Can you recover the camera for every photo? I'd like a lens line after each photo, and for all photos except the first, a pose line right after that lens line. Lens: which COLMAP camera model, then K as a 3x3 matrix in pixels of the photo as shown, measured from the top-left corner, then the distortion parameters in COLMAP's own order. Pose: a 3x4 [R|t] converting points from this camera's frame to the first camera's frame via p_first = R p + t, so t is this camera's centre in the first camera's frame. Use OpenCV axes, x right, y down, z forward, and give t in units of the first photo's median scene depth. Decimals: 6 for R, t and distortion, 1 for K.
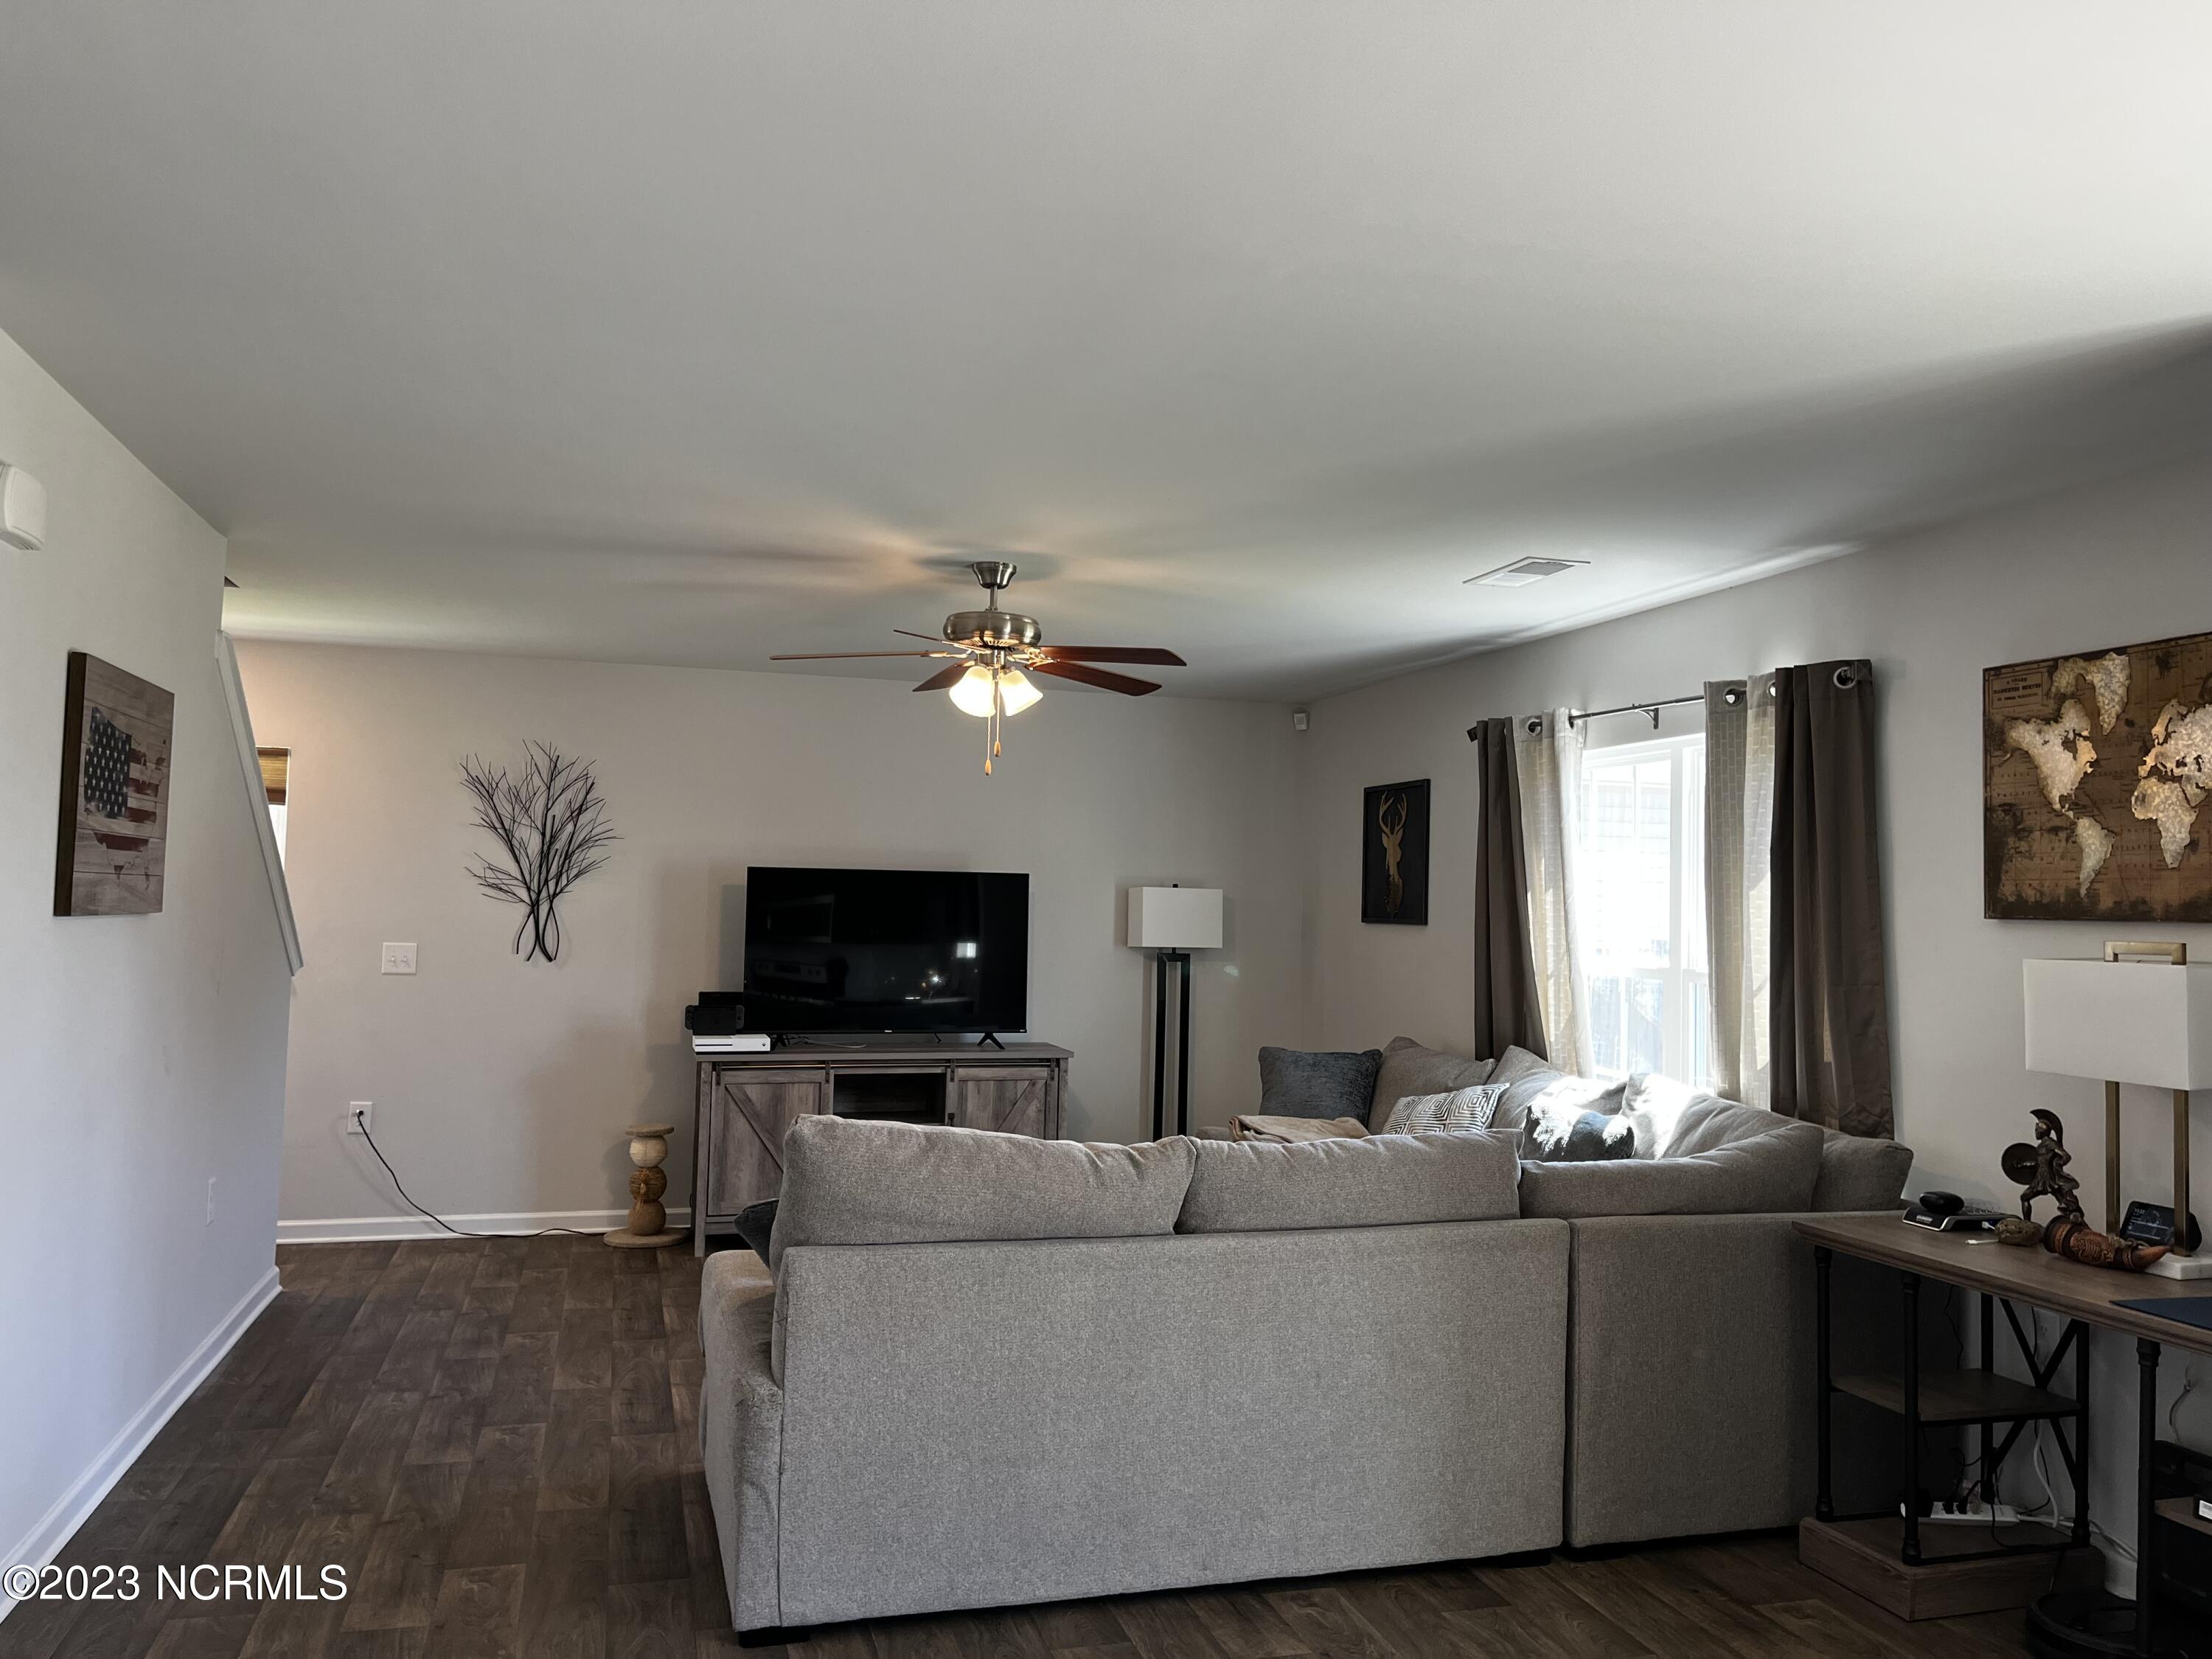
lens RADIAL K [[1670.5, 0, 1125.9], [0, 1670.5, 835.7], [0, 0, 1]] dist [0.087237, -0.121214]
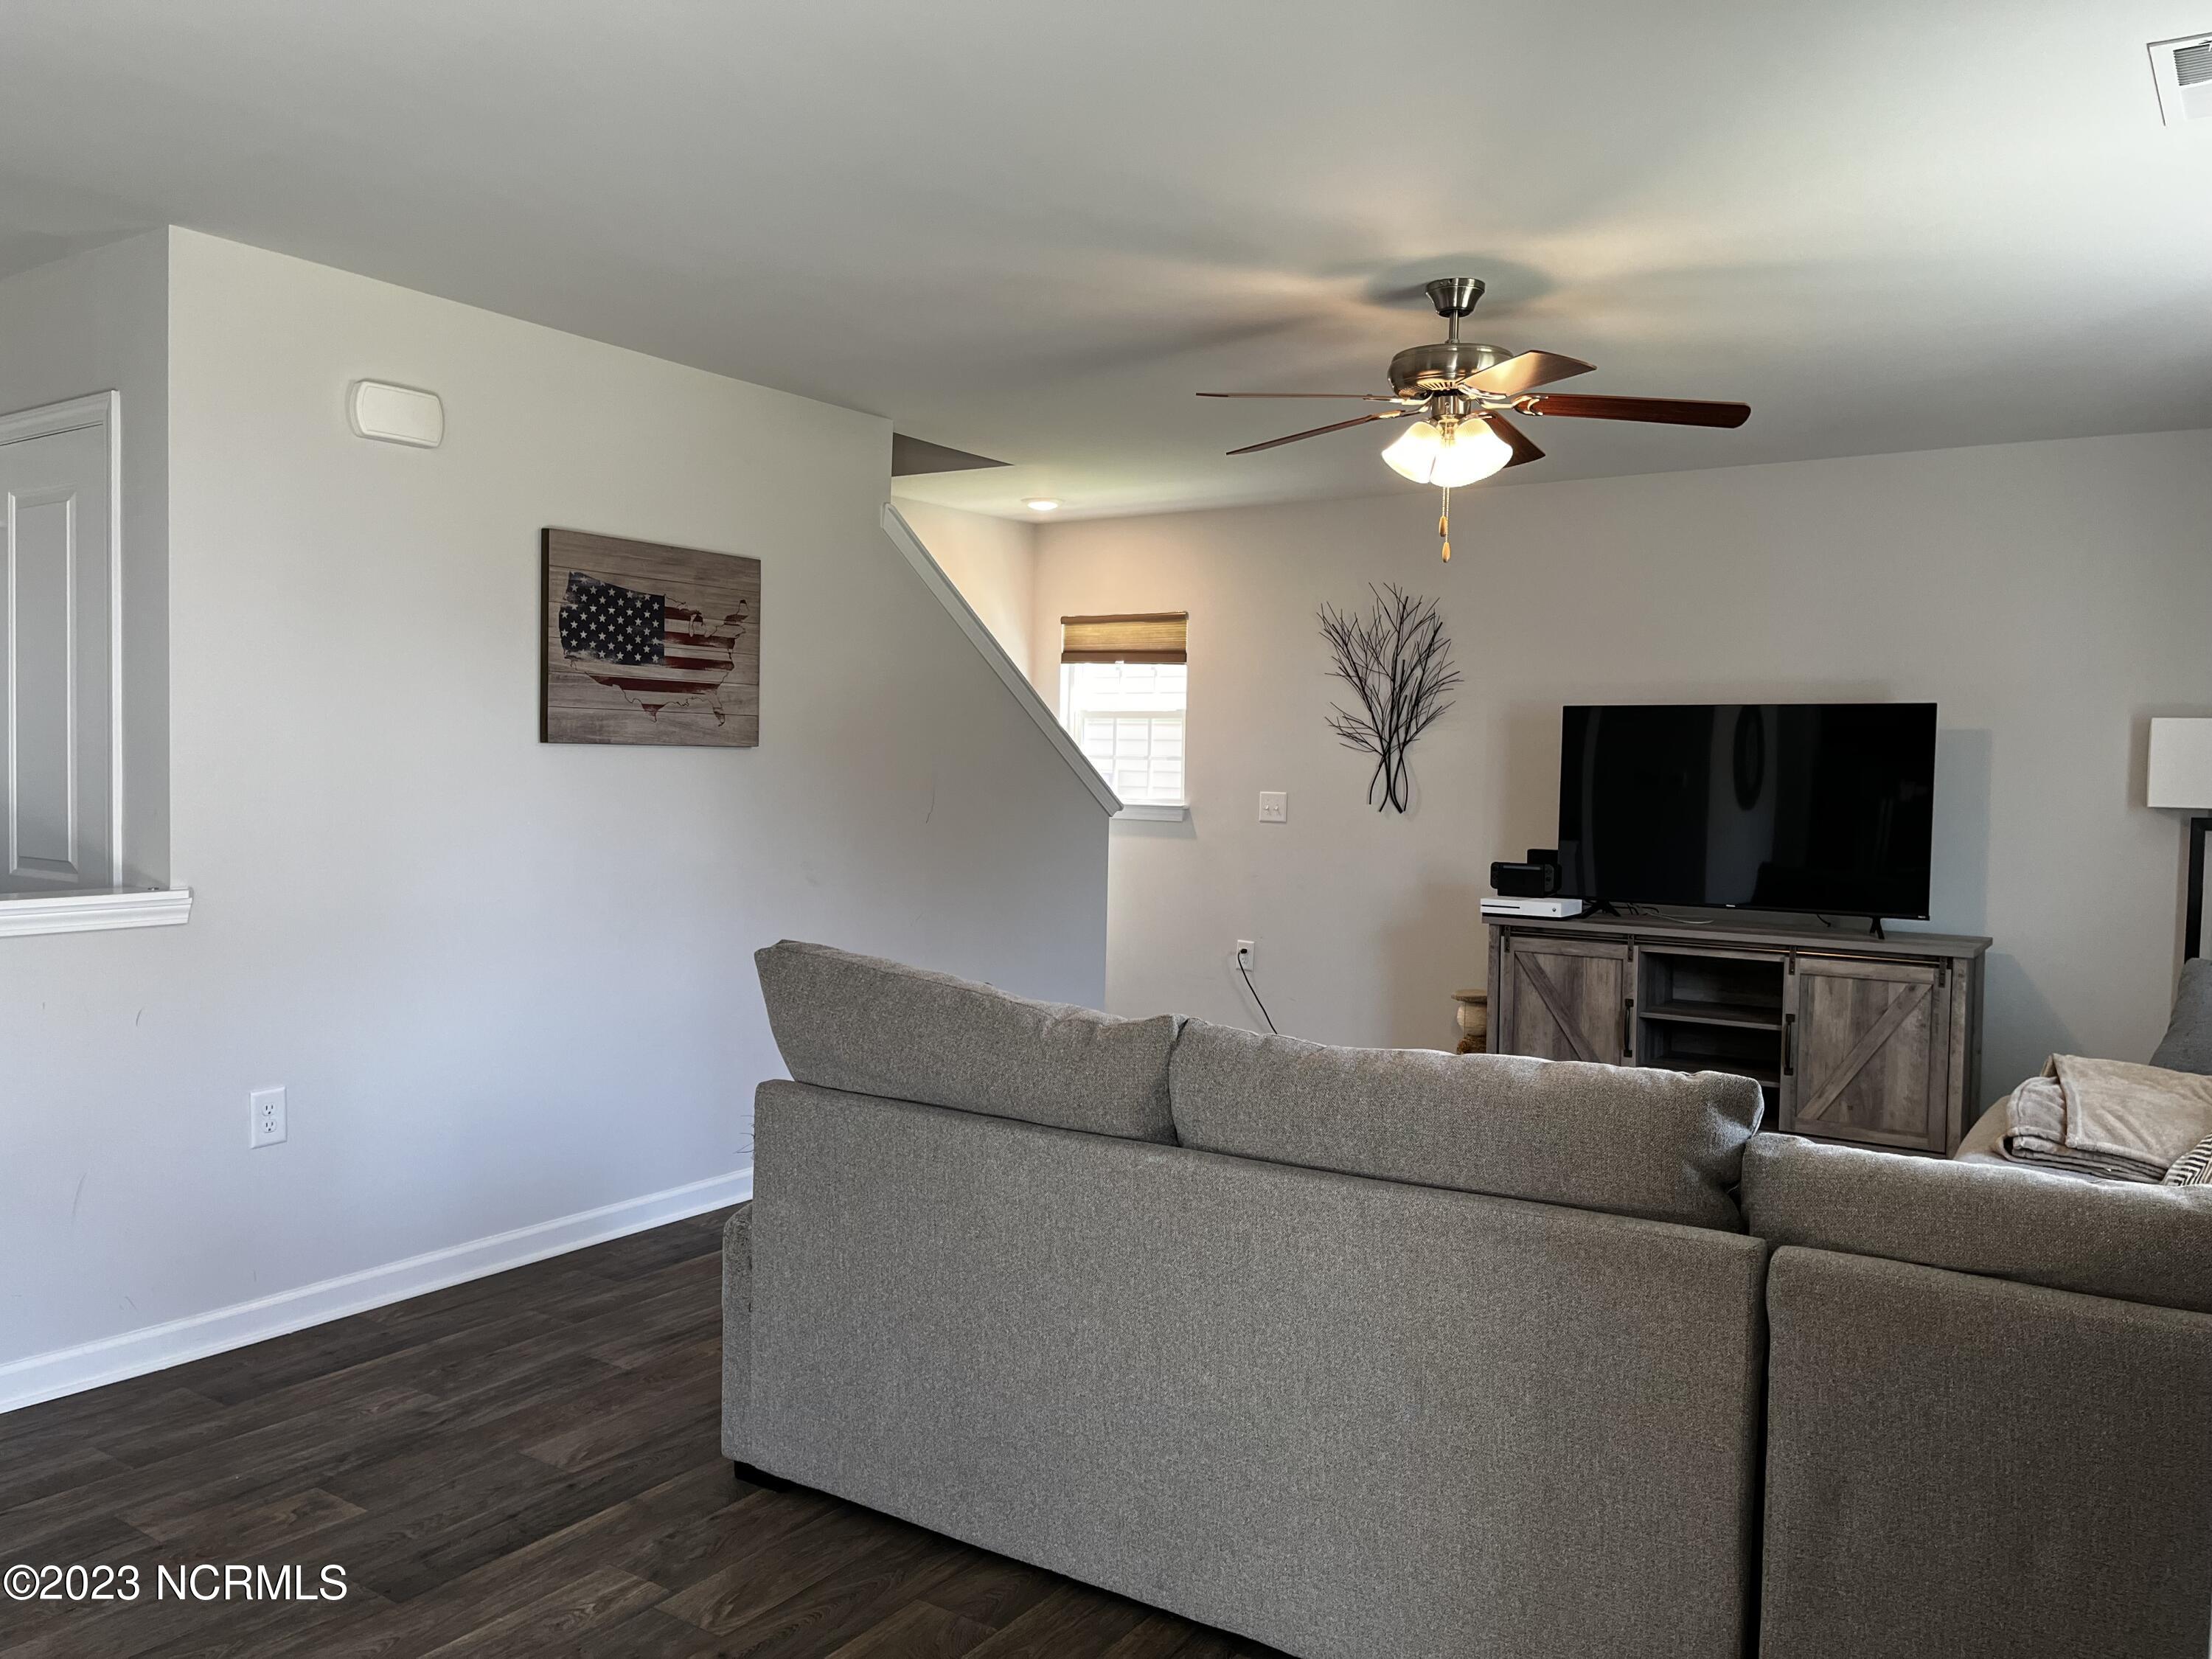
lens RADIAL K [[1683.5, 0, 1105.8], [0, 1683.5, 843.0], [0, 0, 1]] dist [0.067140, -0.002537]
pose [[0.633102, 0.026391, -0.773618, 0.302648], [0.030812, 0.997767, 0.059253, 0.030067], [0.773455, -0.061350, 0.630875, 0.263030]]
